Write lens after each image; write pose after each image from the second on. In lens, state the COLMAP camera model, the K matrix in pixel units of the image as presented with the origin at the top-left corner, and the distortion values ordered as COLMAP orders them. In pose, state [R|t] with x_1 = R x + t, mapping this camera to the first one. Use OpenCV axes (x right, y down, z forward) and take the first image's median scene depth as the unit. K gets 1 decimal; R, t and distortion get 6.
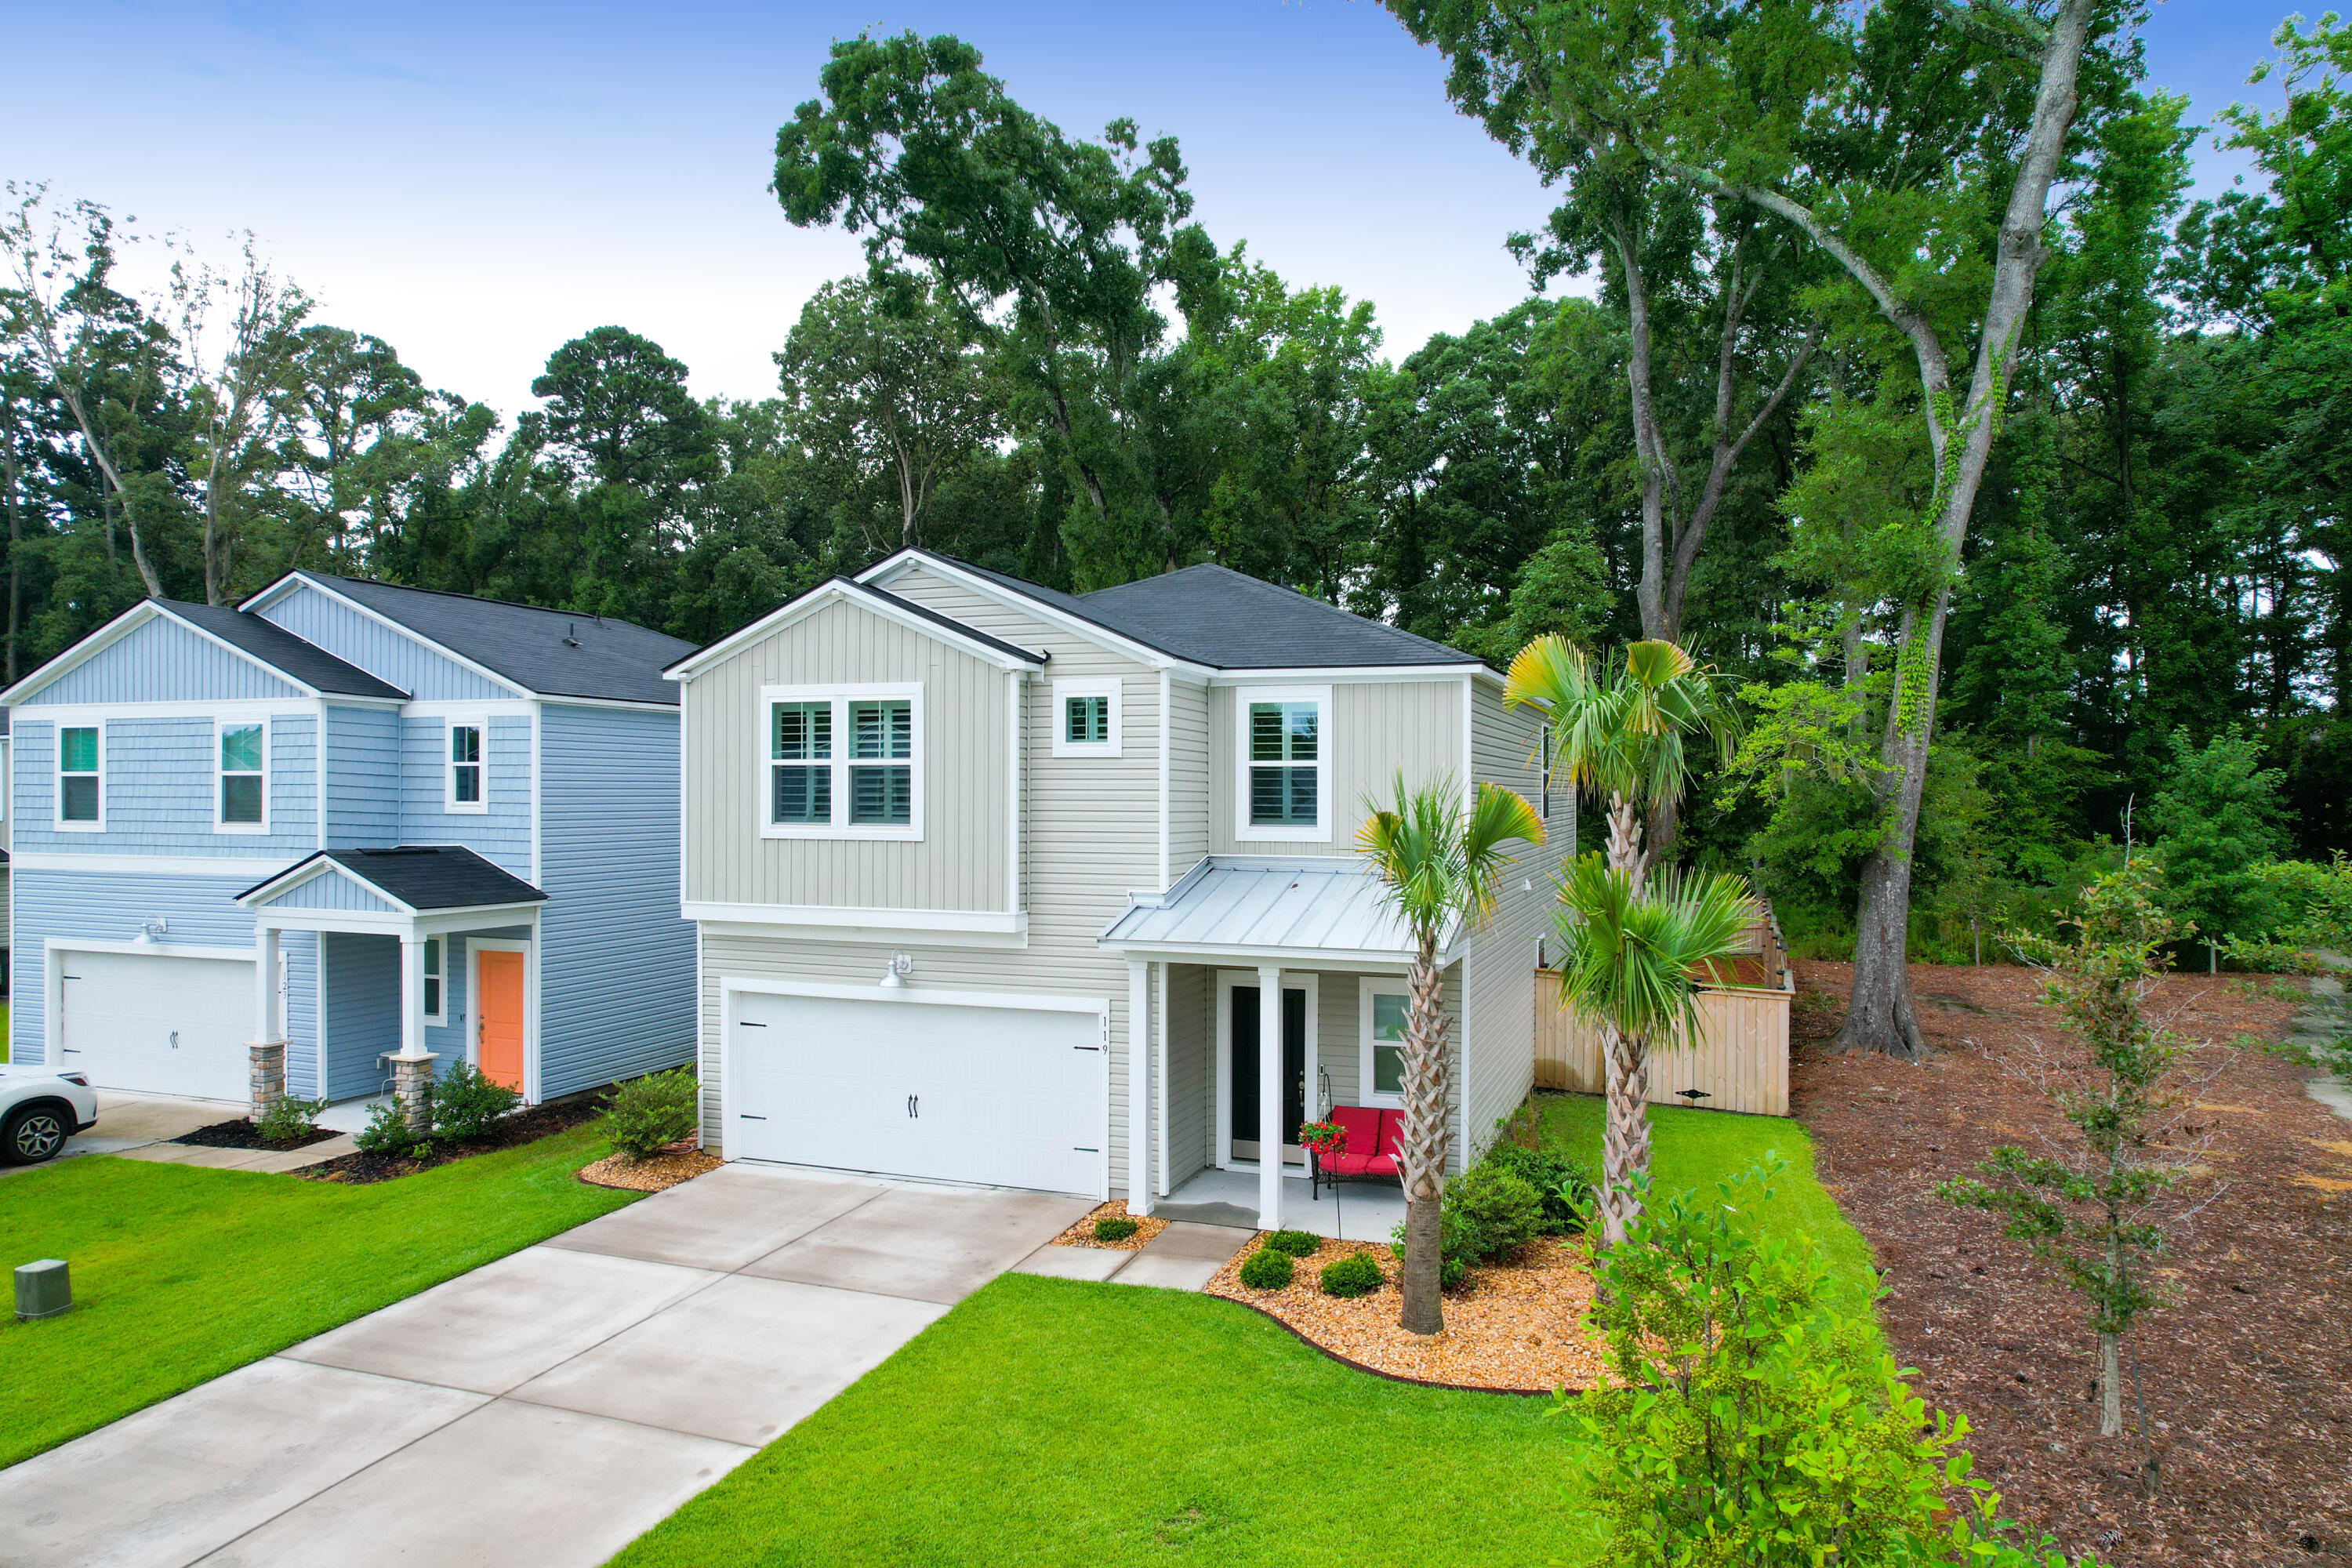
lens RADIAL K [[1501.2, 0, 1179.4], [0, 1501.2, 785.9], [0, 0, 1]] dist [-0.080413, 0.074840]
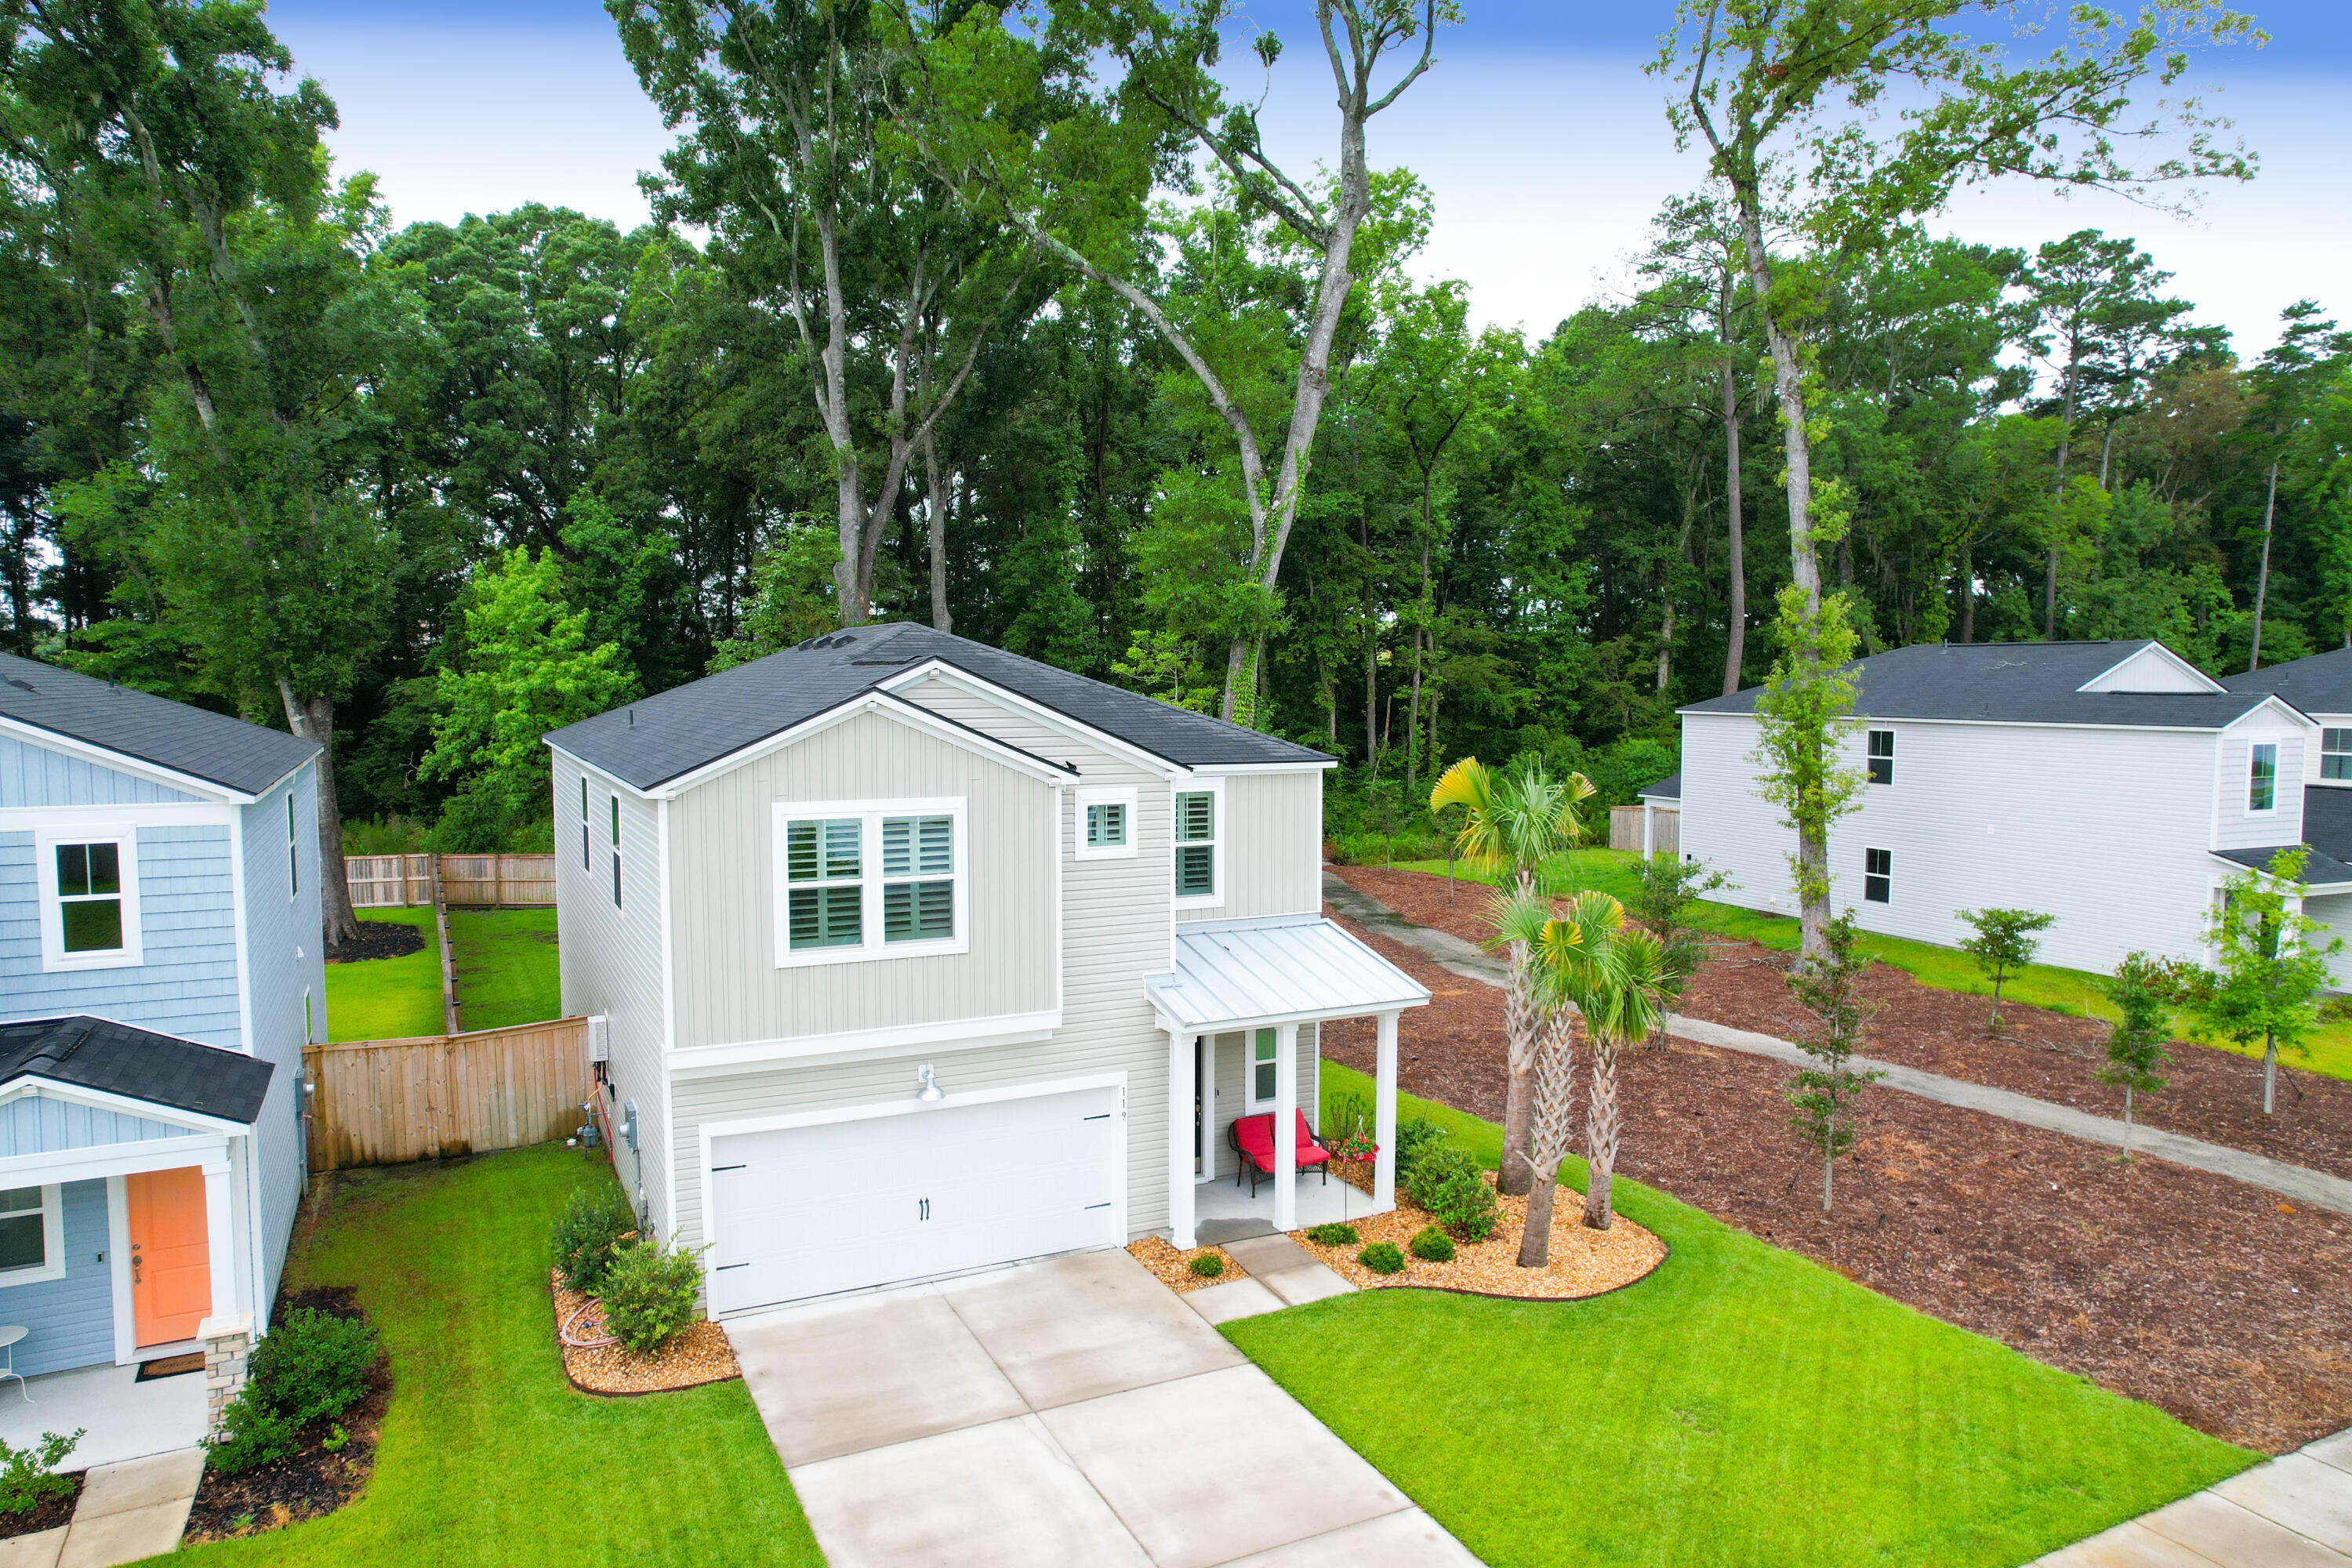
lens RADIAL K [[1501.2, 0, 1179.4], [0, 1501.2, 785.9], [0, 0, 1]] dist [-0.080413, 0.074840]
pose [[0.682937, -0.055587, 0.728359, -0.630267], [-0.003090, 0.996872, 0.078976, -0.122404], [-0.730471, -0.056186, 0.680629, 0.164321]]
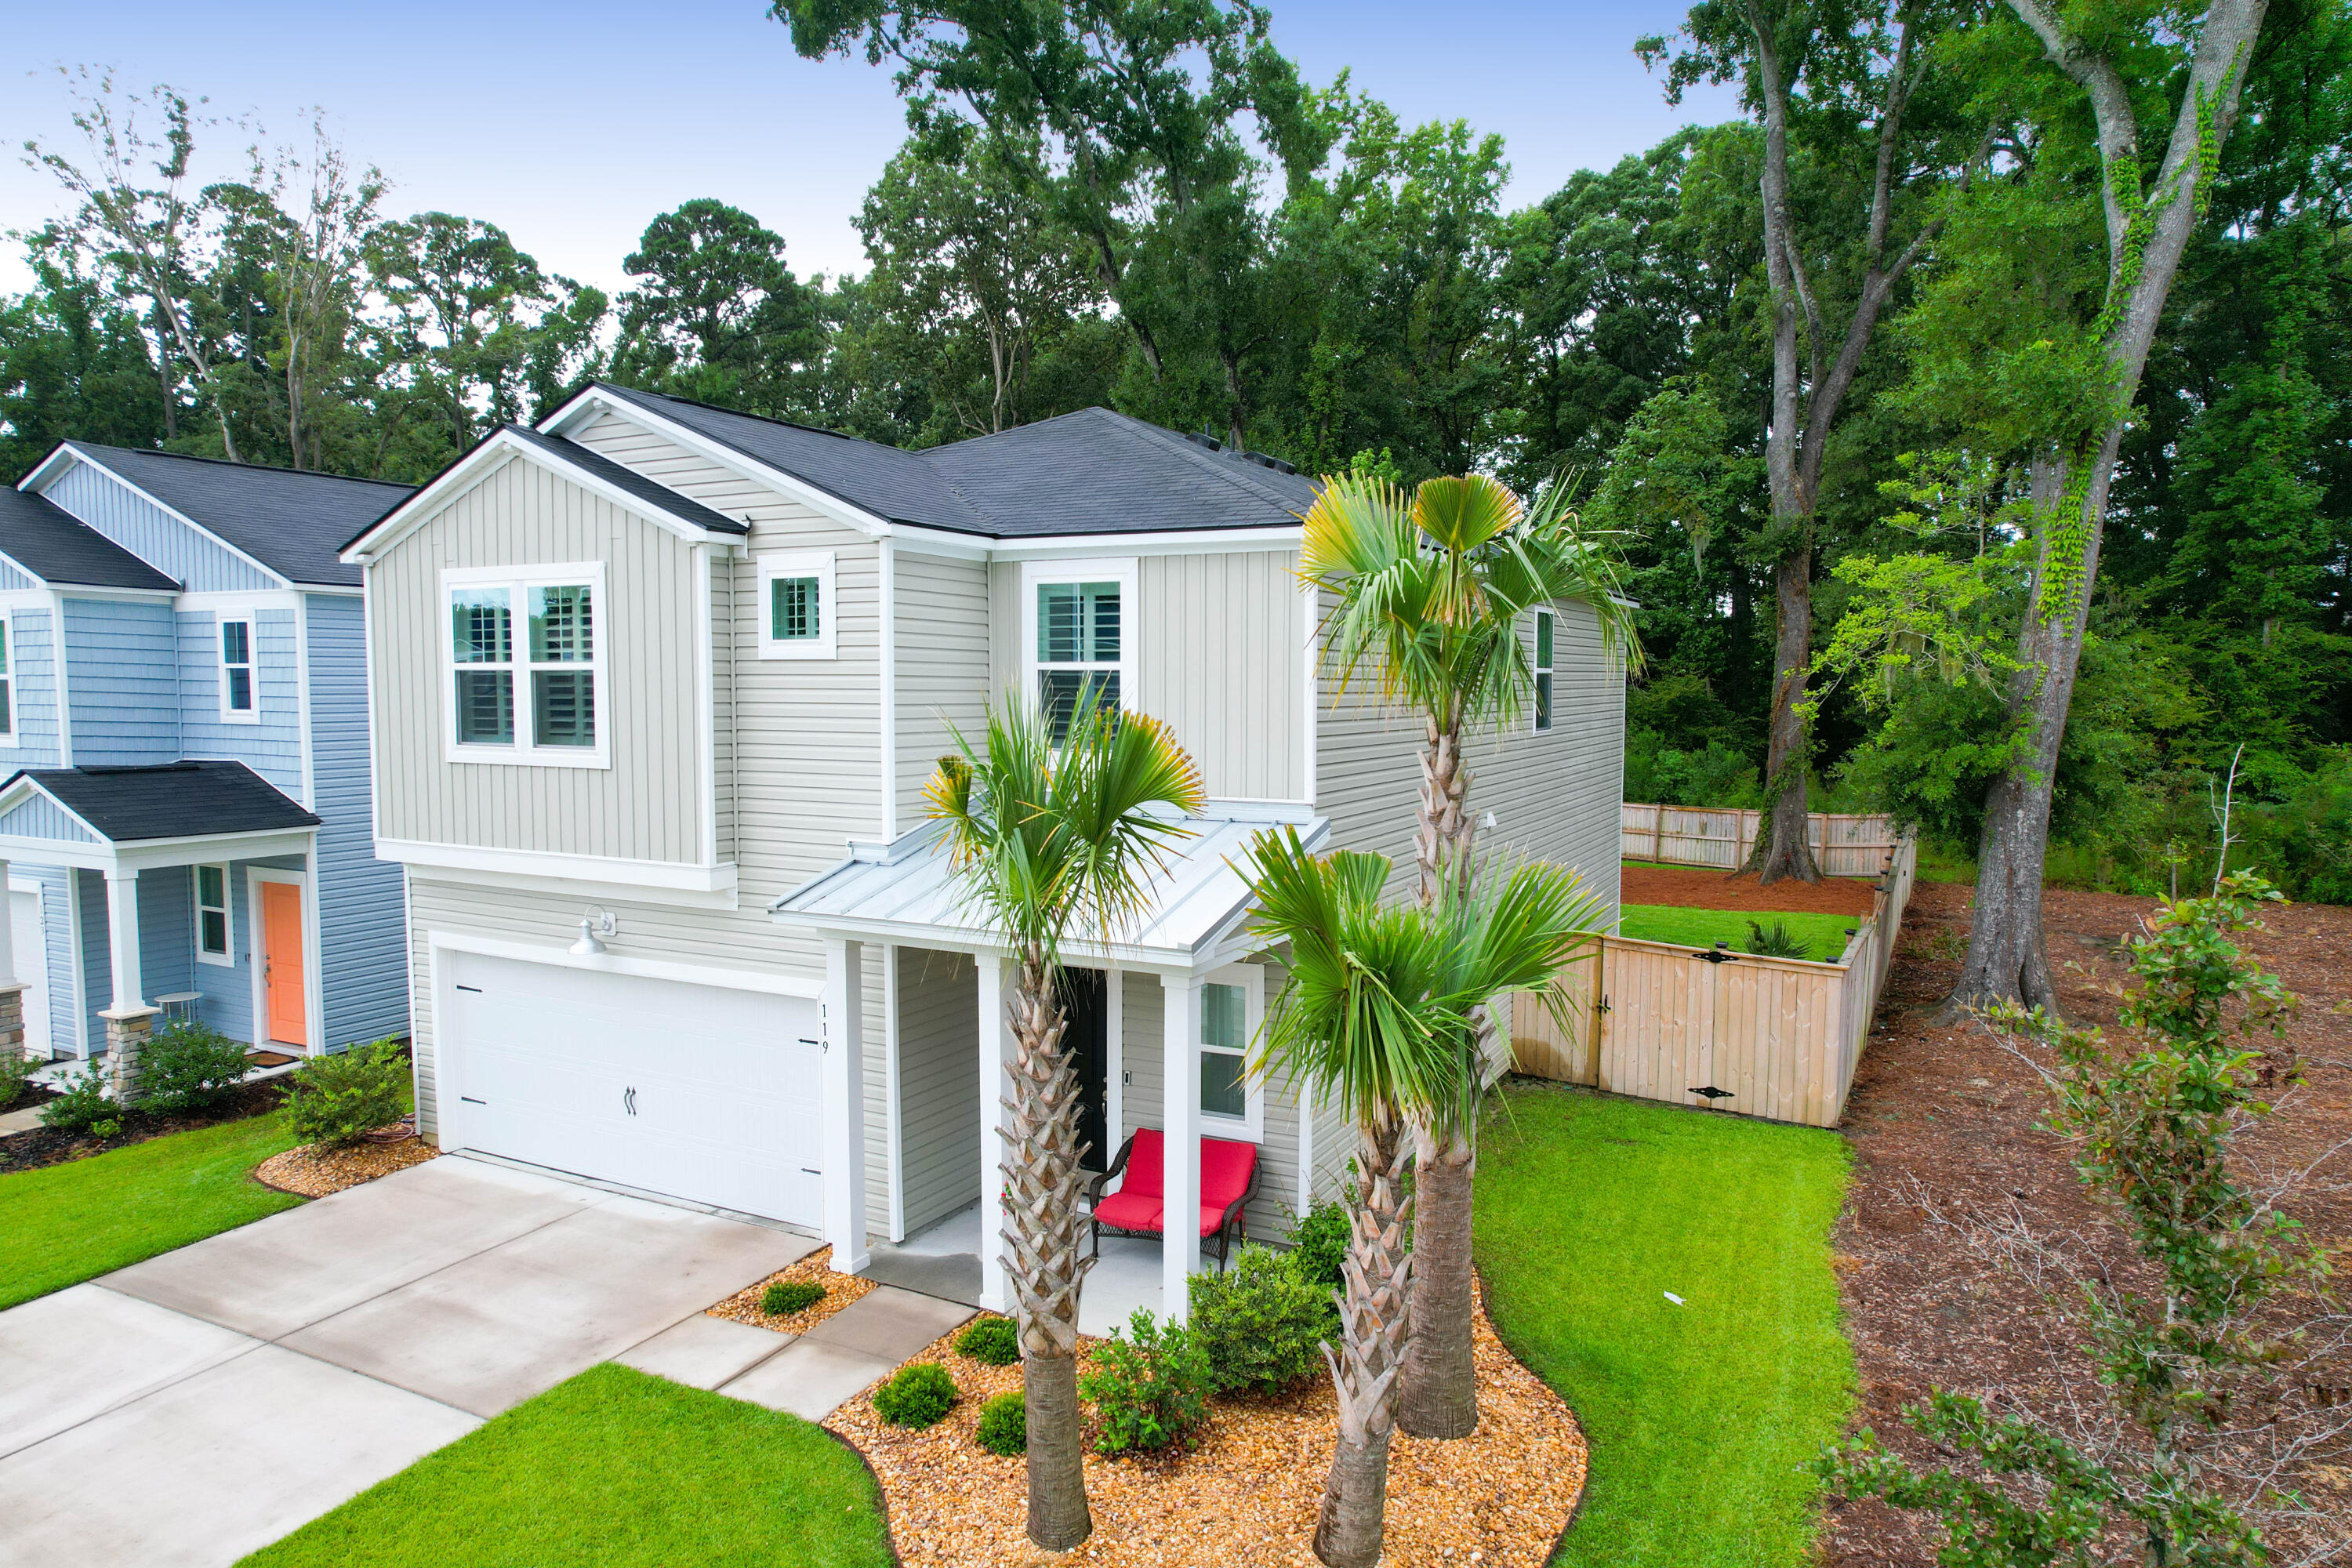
lens RADIAL K [[1505.0, 0, 1179.2], [0, 1505.0, 787.9], [0, 0, 1]] dist [-0.088160, 0.084874]
pose [[0.992114, 0.008669, -0.125040, 0.168350], [0.000996, 0.997028, 0.077027, -0.009498], [0.125337, -0.076544, 0.989157, 0.216789]]
